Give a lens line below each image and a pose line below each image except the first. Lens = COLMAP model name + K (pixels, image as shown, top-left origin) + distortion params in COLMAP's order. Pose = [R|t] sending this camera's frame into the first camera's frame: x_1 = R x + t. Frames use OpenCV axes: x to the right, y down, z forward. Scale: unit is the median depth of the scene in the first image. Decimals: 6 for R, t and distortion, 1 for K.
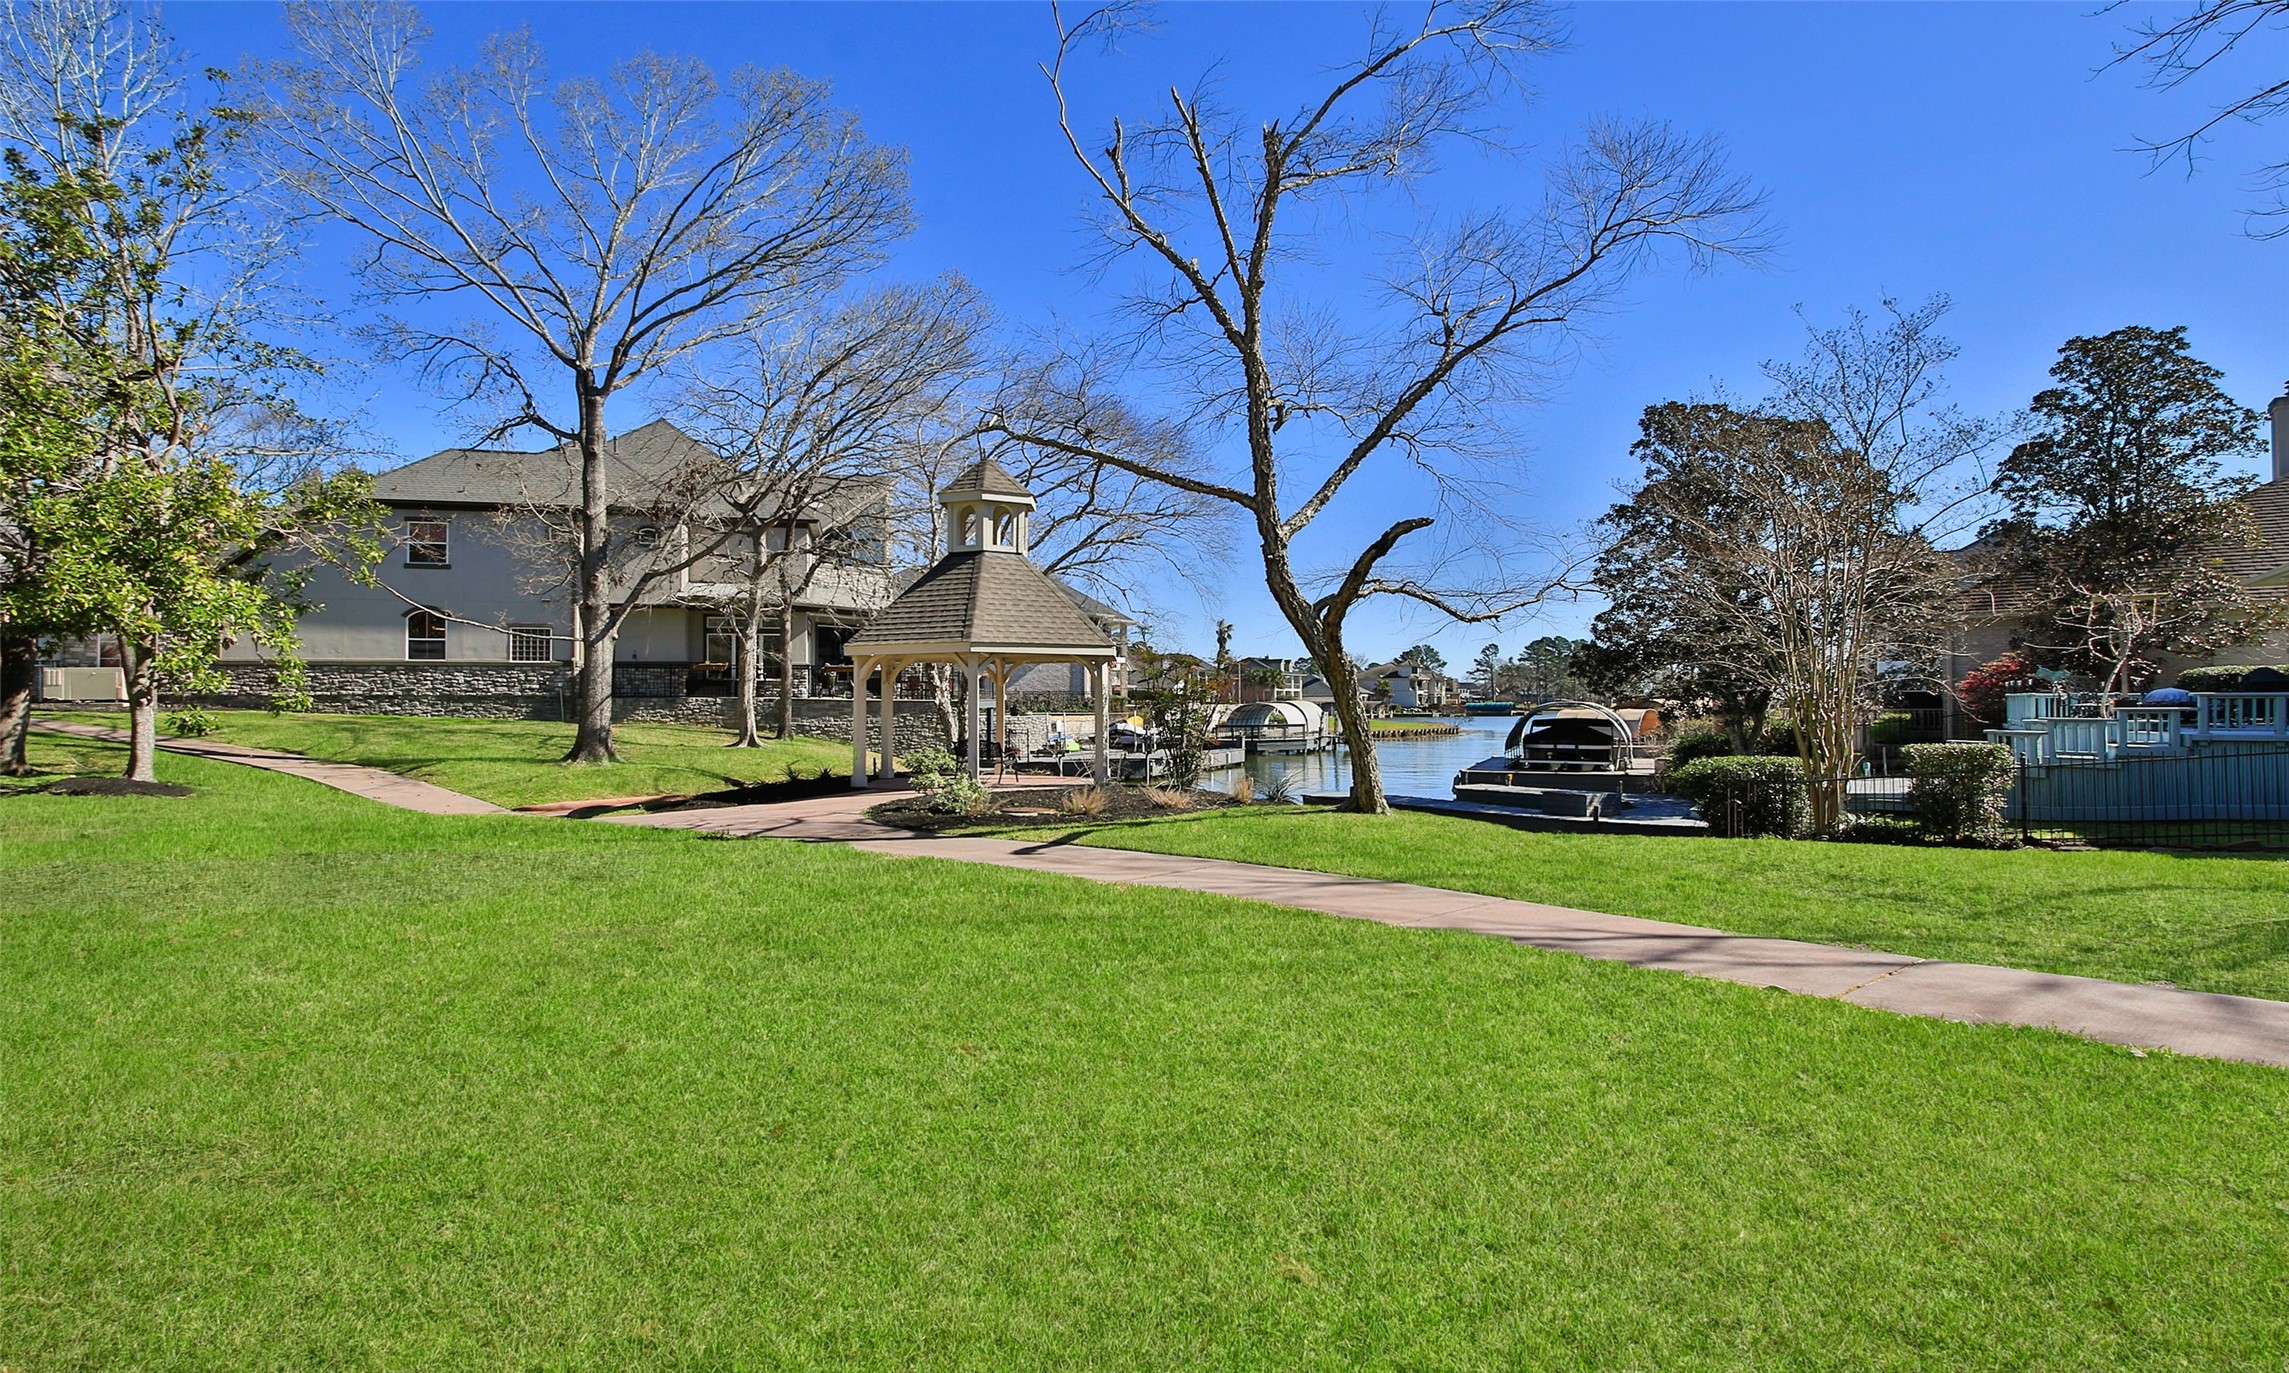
lens RADIAL K [[1152.2, 0, 1137.0], [0, 1152.2, 655.8], [0, 0, 1]] dist [-0.002614, -0.000803]
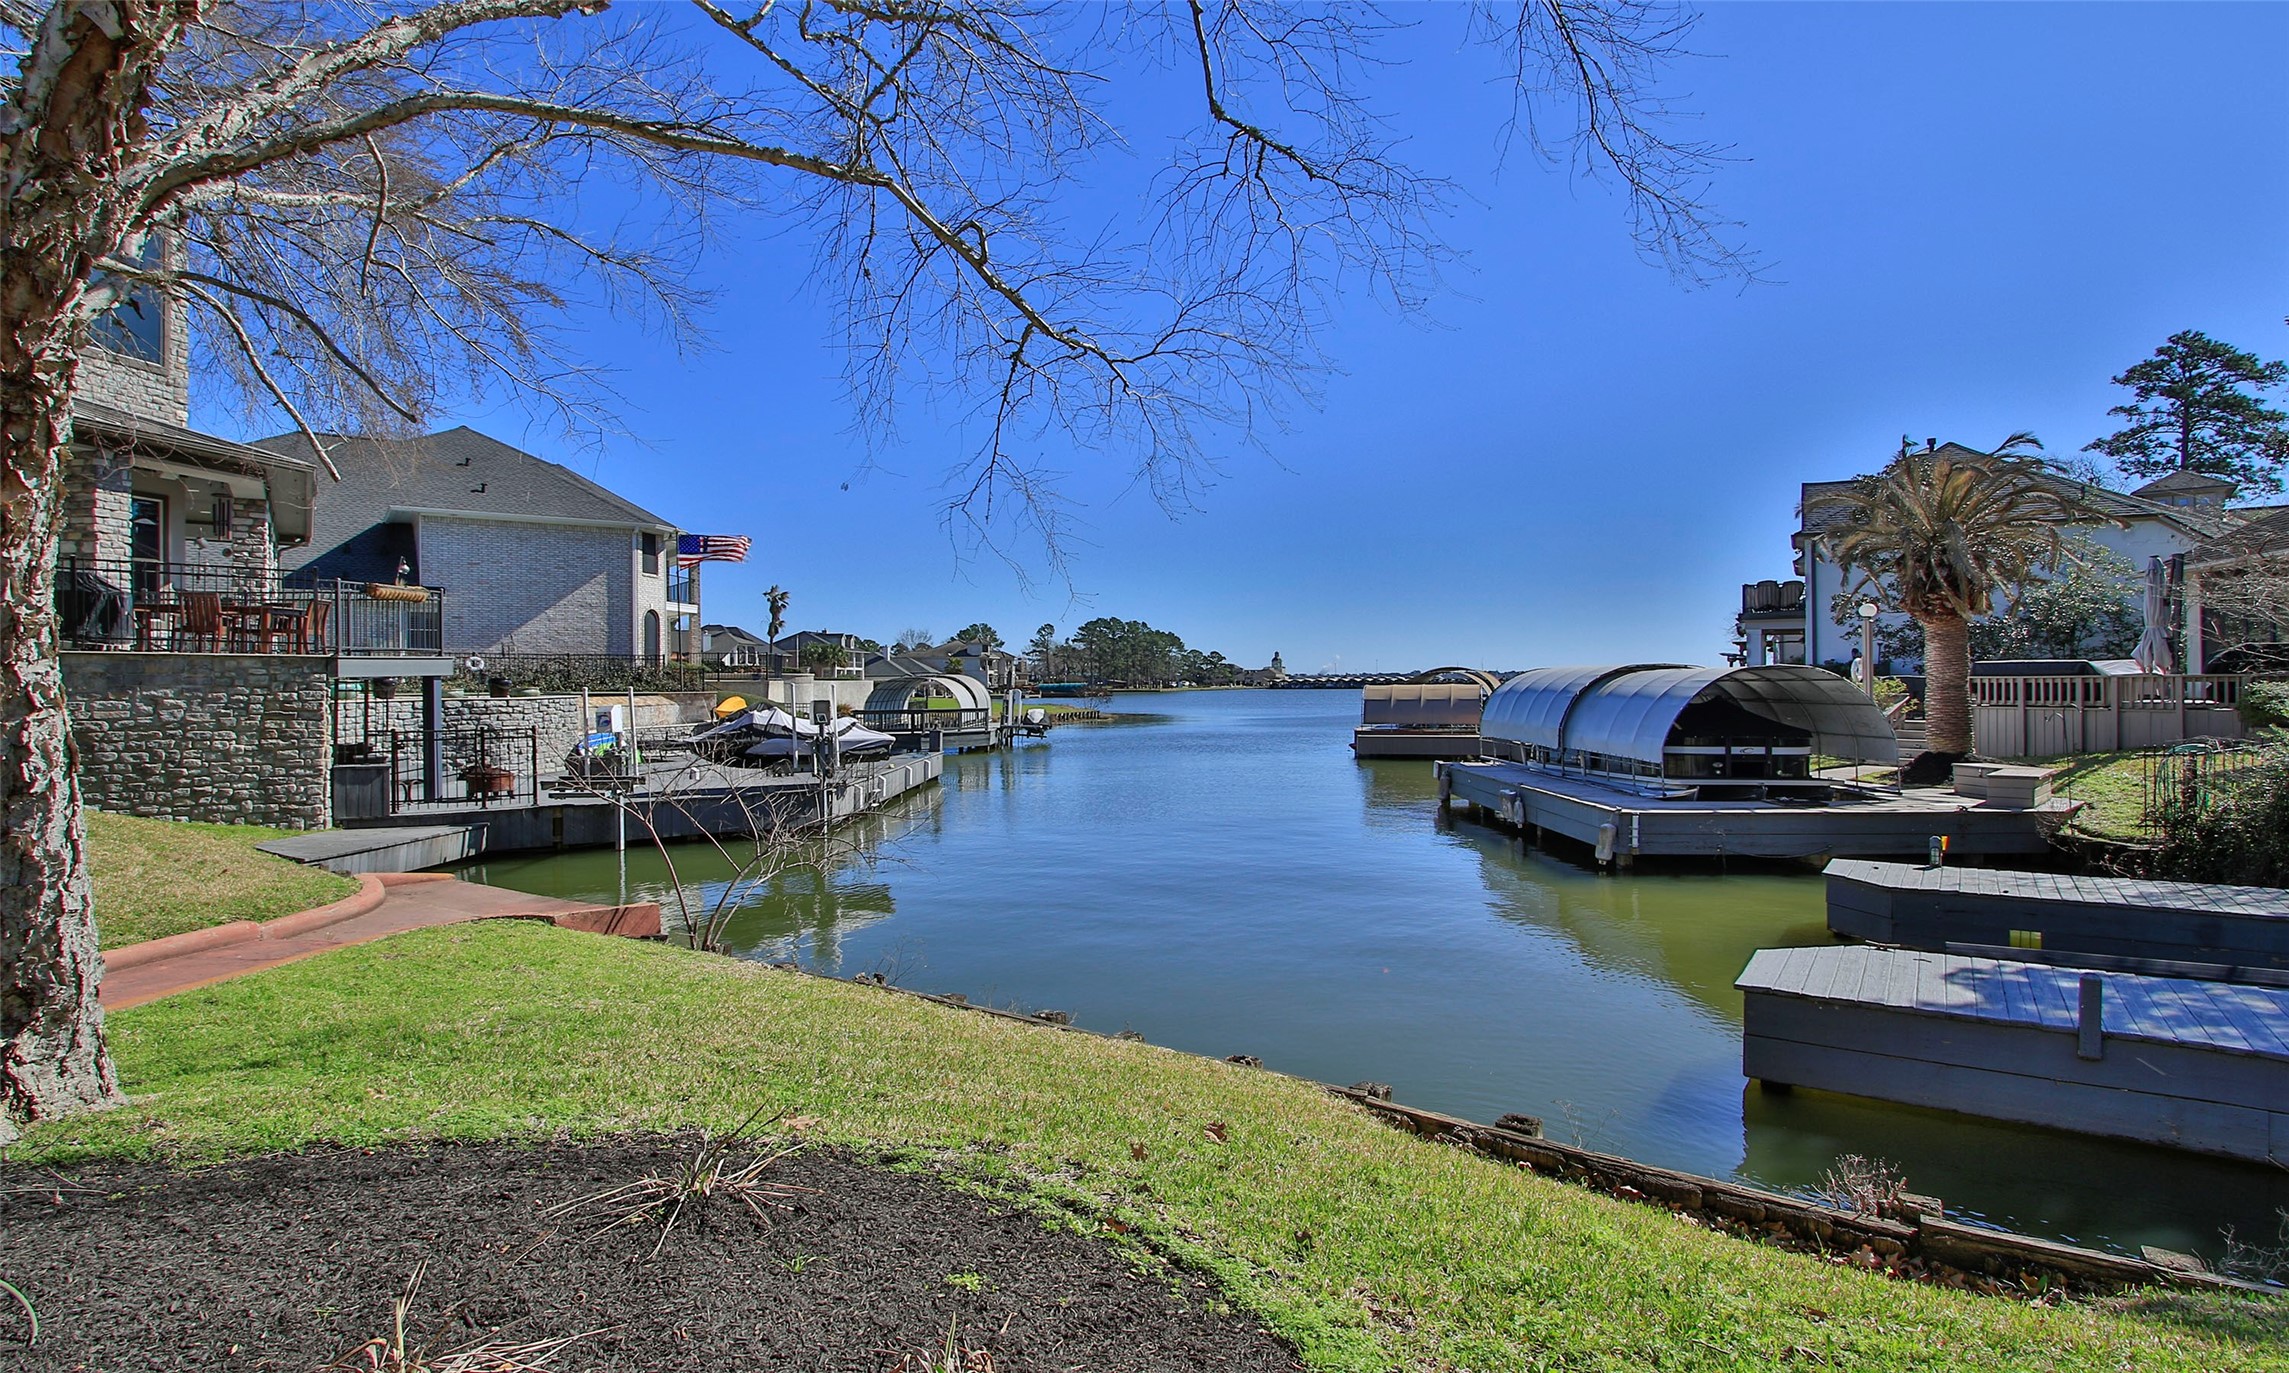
lens RADIAL K [[1152.2, 0, 1137.0], [0, 1152.2, 655.8], [0, 0, 1]] dist [-0.002614, -0.000803]
pose [[0.920539, 0.008092, 0.390568, -0.056973], [-0.014084, 0.999823, 0.012482, 0.029021], [-0.390398, -0.016991, 0.920489, 0.528352]]
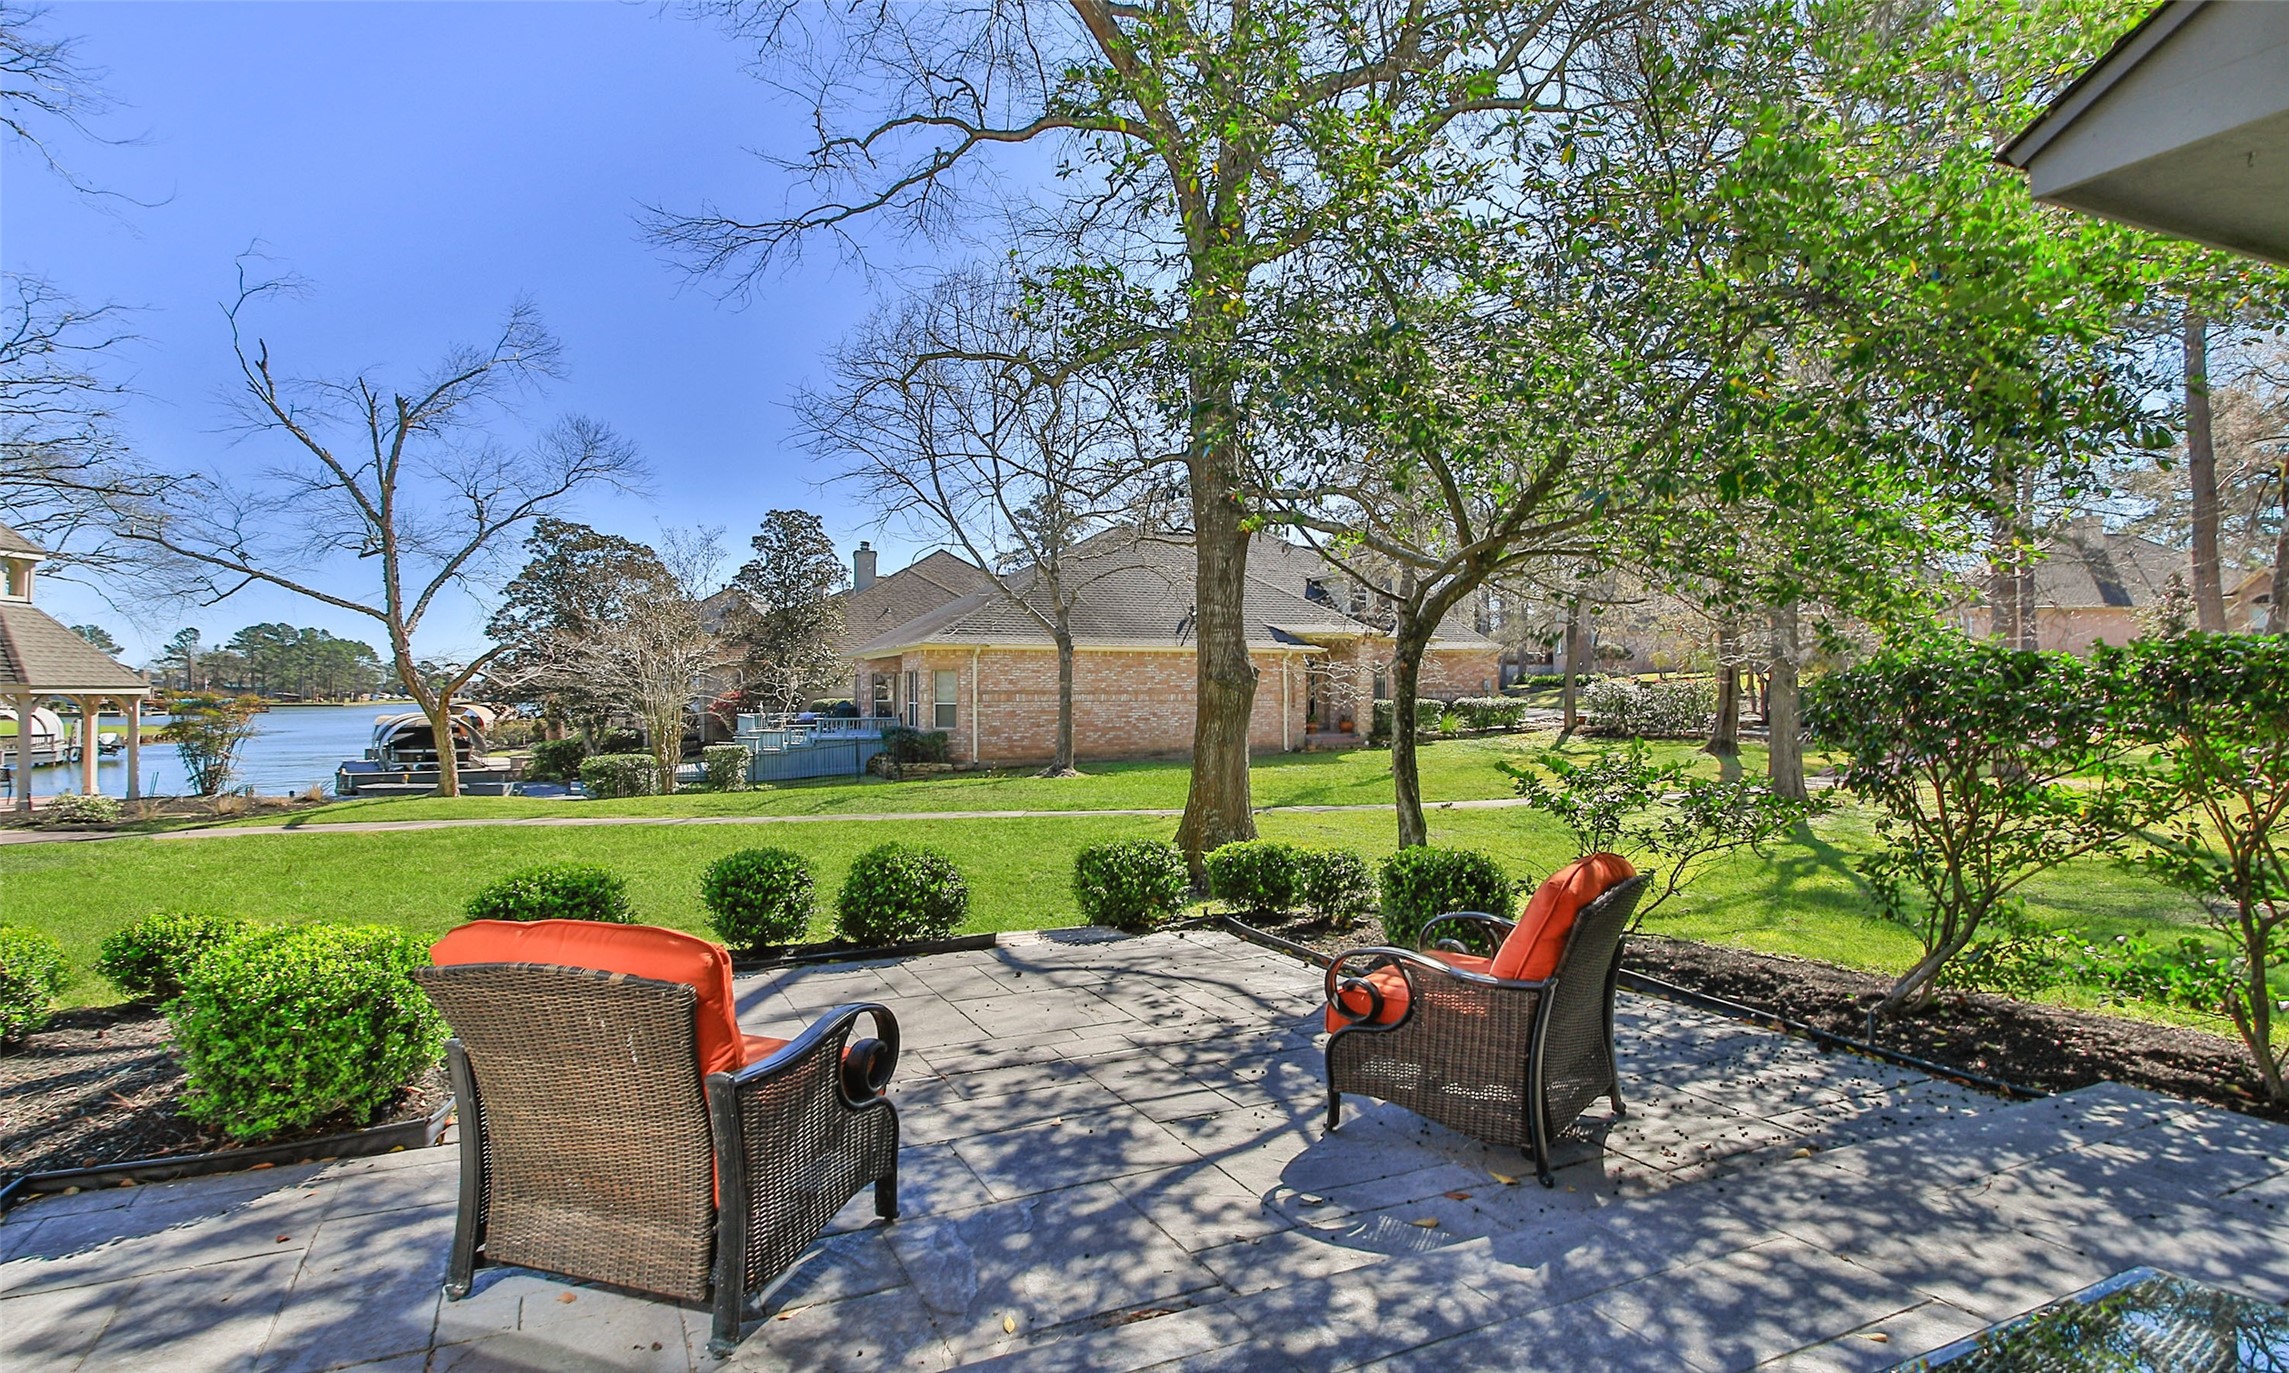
lens RADIAL K [[1120.2, 0, 1144.5], [0, 1120.2, 686.5], [0, 0, 1]] dist [-0.003068, -0.000653]
pose [[0.521088, 0.010524, 0.853438, -0.232871], [-0.038980, 0.999174, 0.011479, -0.030685], [-0.852612, -0.039248, 0.521068, -0.260839]]
